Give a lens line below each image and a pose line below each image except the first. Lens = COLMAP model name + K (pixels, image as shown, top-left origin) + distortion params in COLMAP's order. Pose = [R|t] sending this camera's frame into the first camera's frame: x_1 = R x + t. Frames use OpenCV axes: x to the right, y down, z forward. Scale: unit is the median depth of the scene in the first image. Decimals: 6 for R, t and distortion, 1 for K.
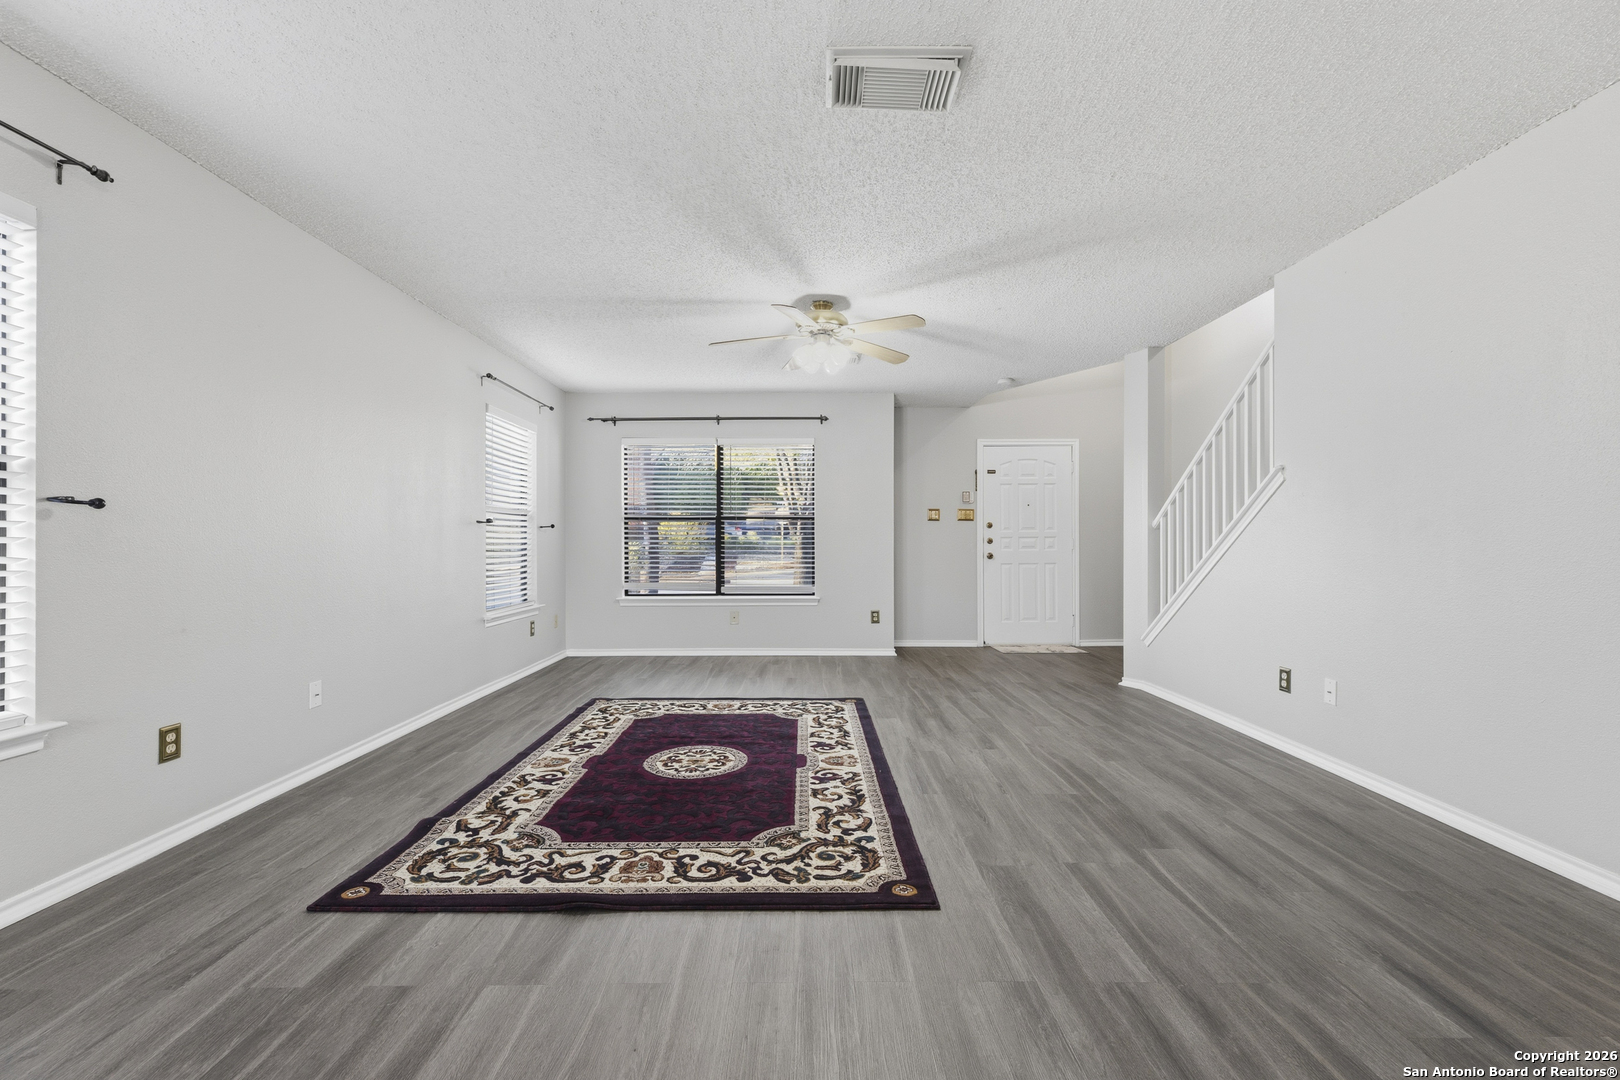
lens RADIAL K [[688.5, 0, 813.7], [0, 688.5, 540.5], [0, 0, 1]] dist [-0.001233, -0.000442]
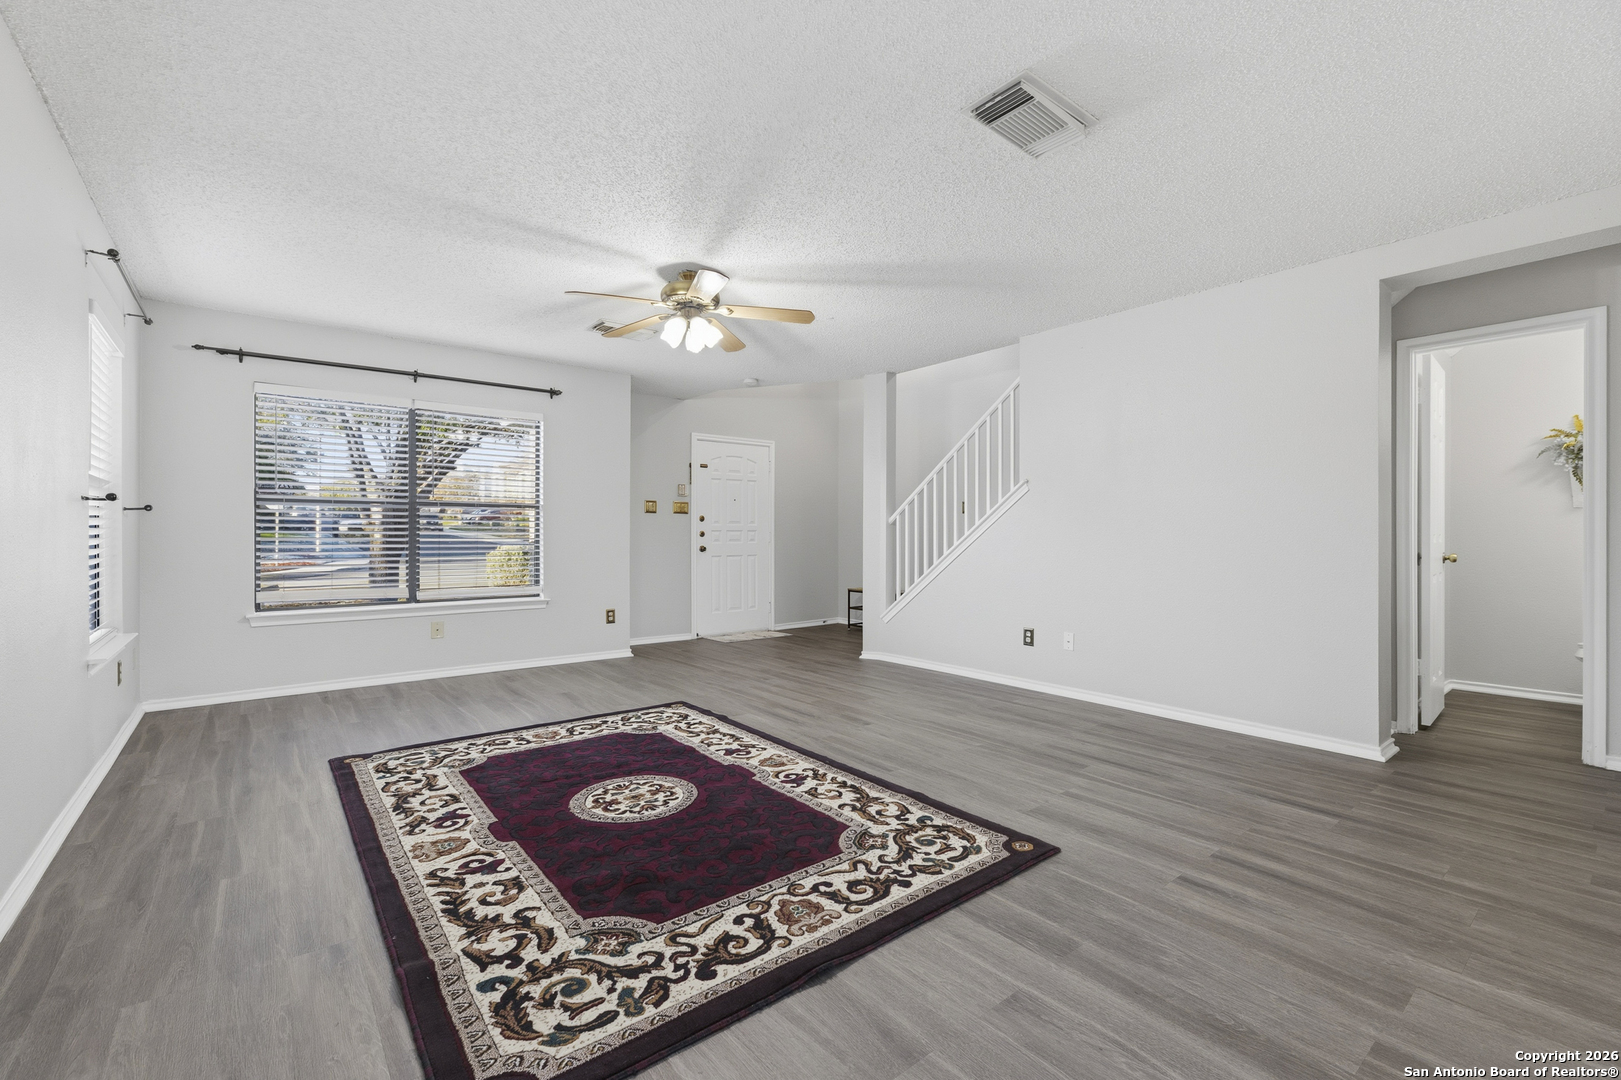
lens RADIAL K [[688.9, 0, 823.2], [0, 688.9, 533.5], [0, 0, 1]] dist [-0.001233, -0.000442]
pose [[0.777954, 0.004456, 0.628305, -0.631872], [-0.003621, 0.999990, -0.002609, 0.004677], [-0.628311, -0.000245, 0.777963, 0.258060]]
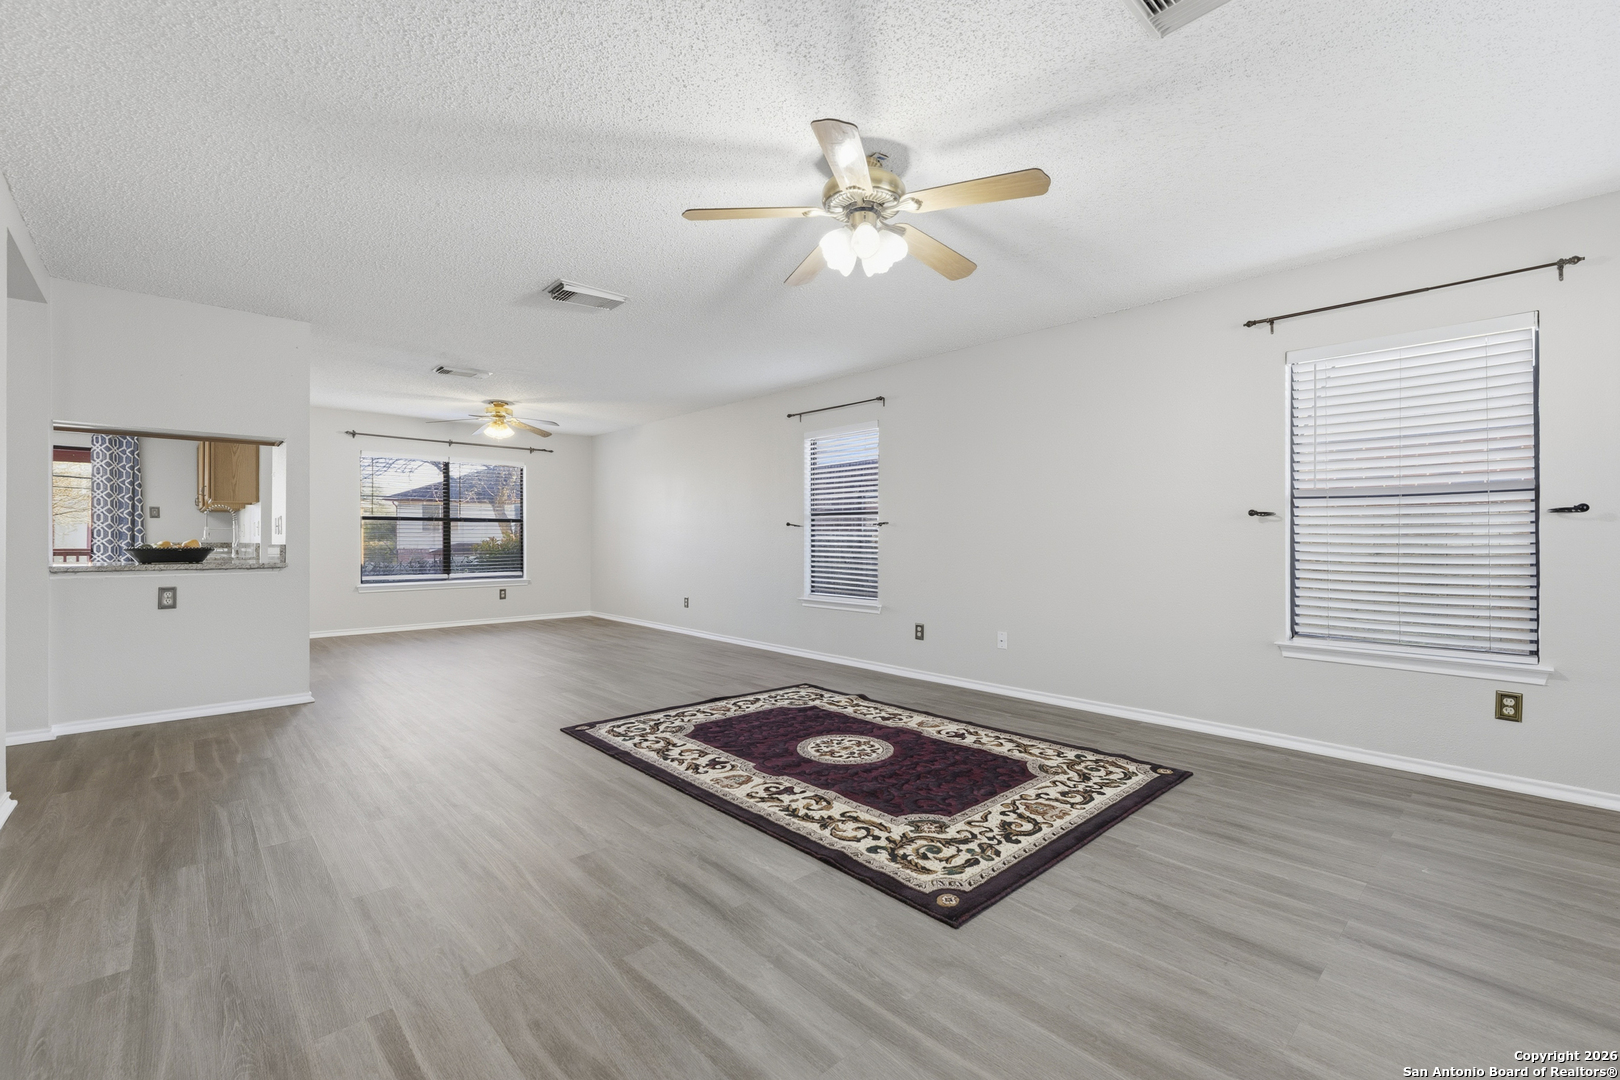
lens RADIAL K [[688.5, 0, 810.7], [0, 688.5, 541.0], [0, 0, 1]] dist [-0.001233, -0.000442]
pose [[-0.742475, 0.000693, -0.669873, 0.699474], [-0.002420, 0.999990, 0.003717, 0.000057], [0.669869, 0.004381, -0.742466, 2.129976]]
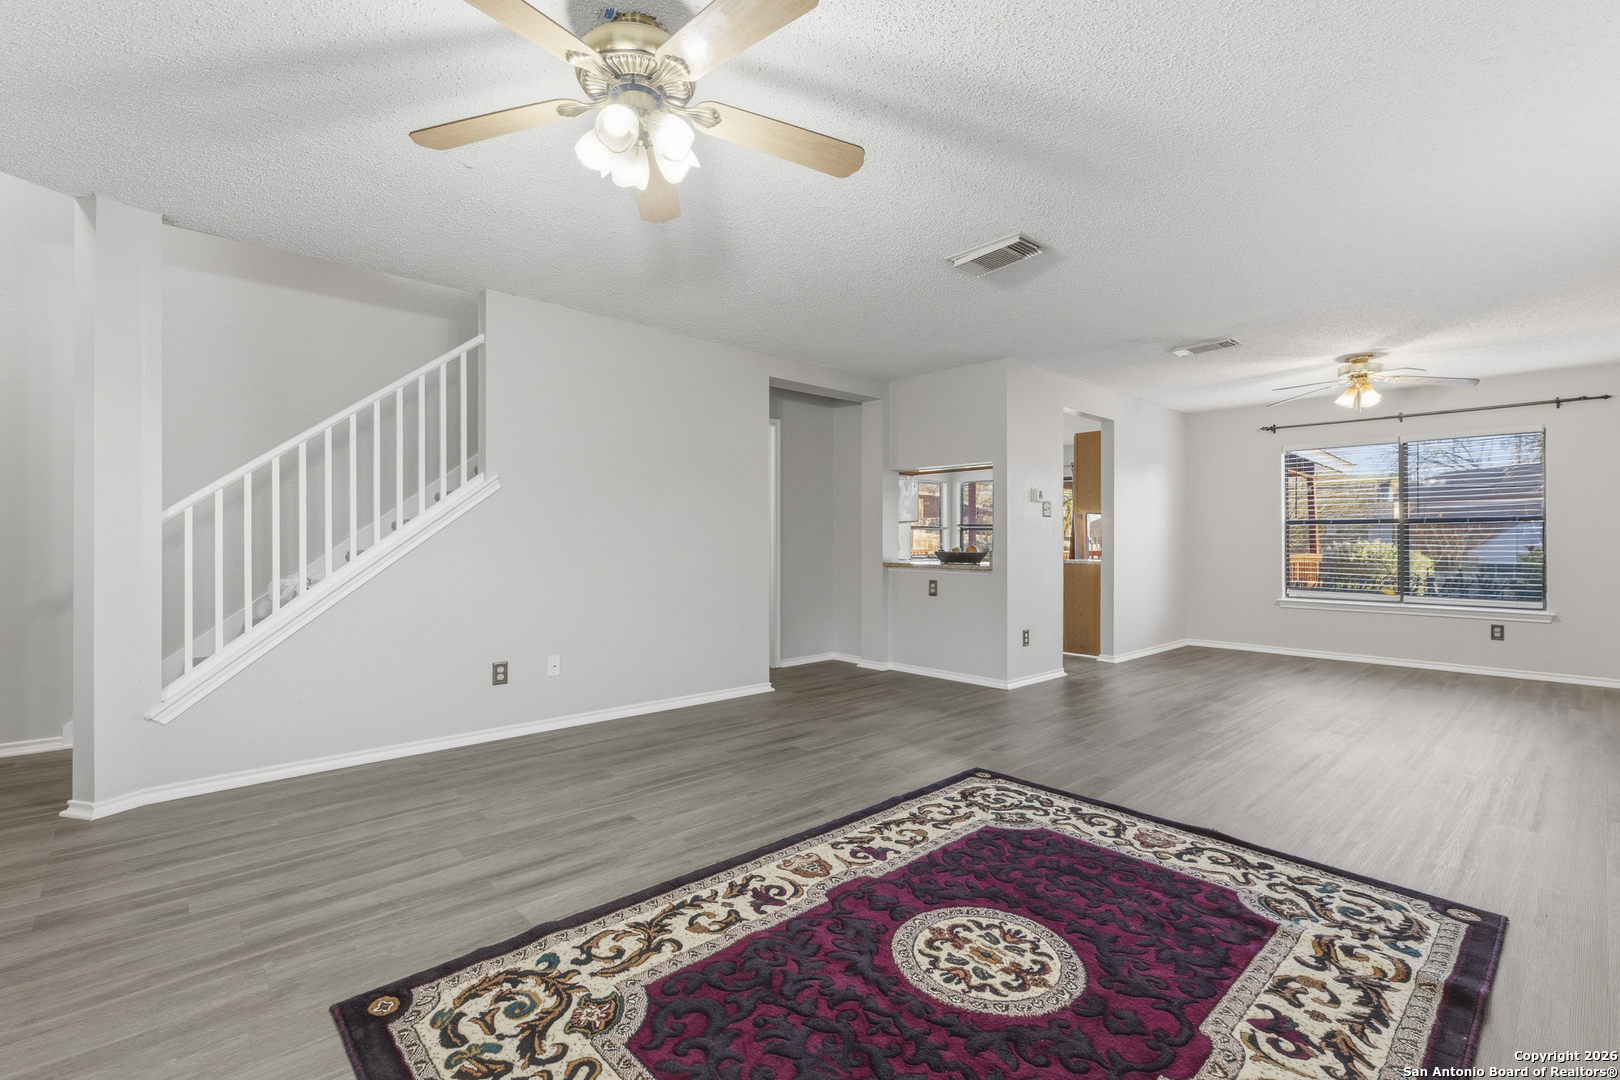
lens RADIAL K [[719.6, 0, 802.4], [0, 719.6, 541.2], [0, 0, 1]] dist [-0.001000, -0.000044]
pose [[-0.666995, -0.006291, 0.745035, -0.609794], [-0.004955, 0.999980, 0.004008, -0.014608], [-0.745045, -0.001019, -0.667013, 1.823666]]
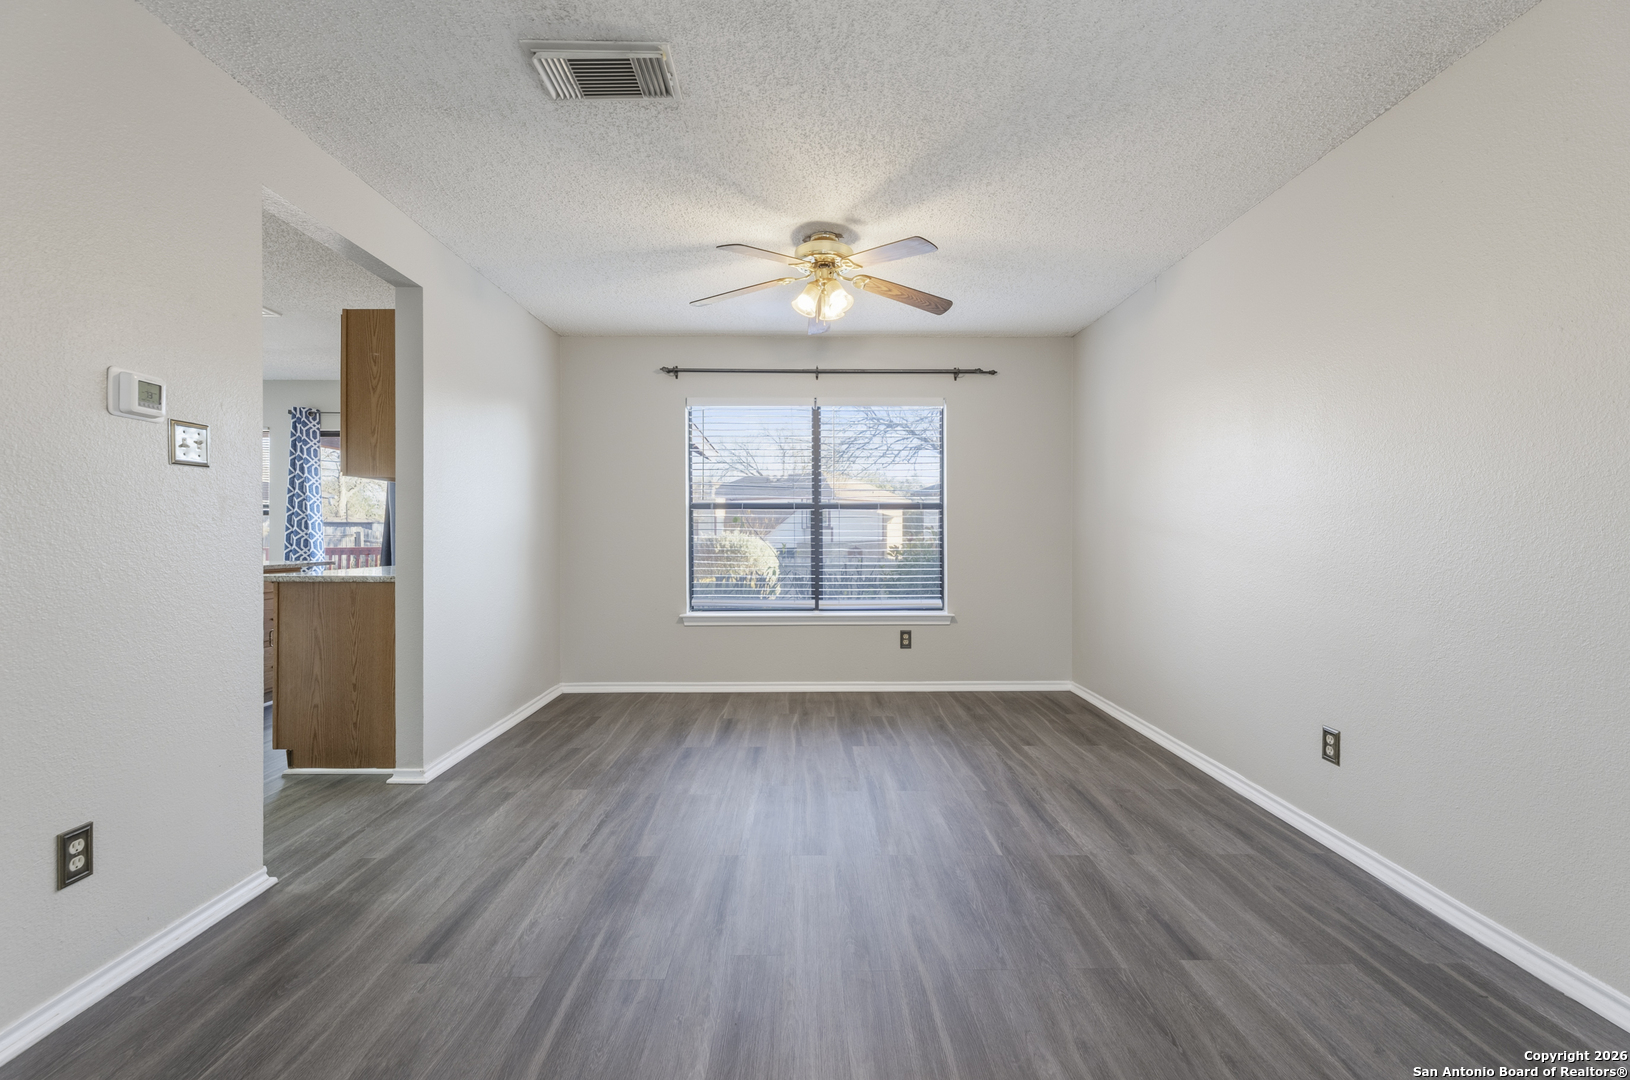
lens RADIAL K [[692.7, 0, 819.5], [0, 692.7, 532.7], [0, 0, 1]] dist [-0.001233, -0.000442]
pose [[-0.999908, -0.004048, -0.012958, -0.142835], [-0.004092, 0.999986, 0.003348, -0.018056], [0.012944, 0.003401, -0.999910, 0.562184]]
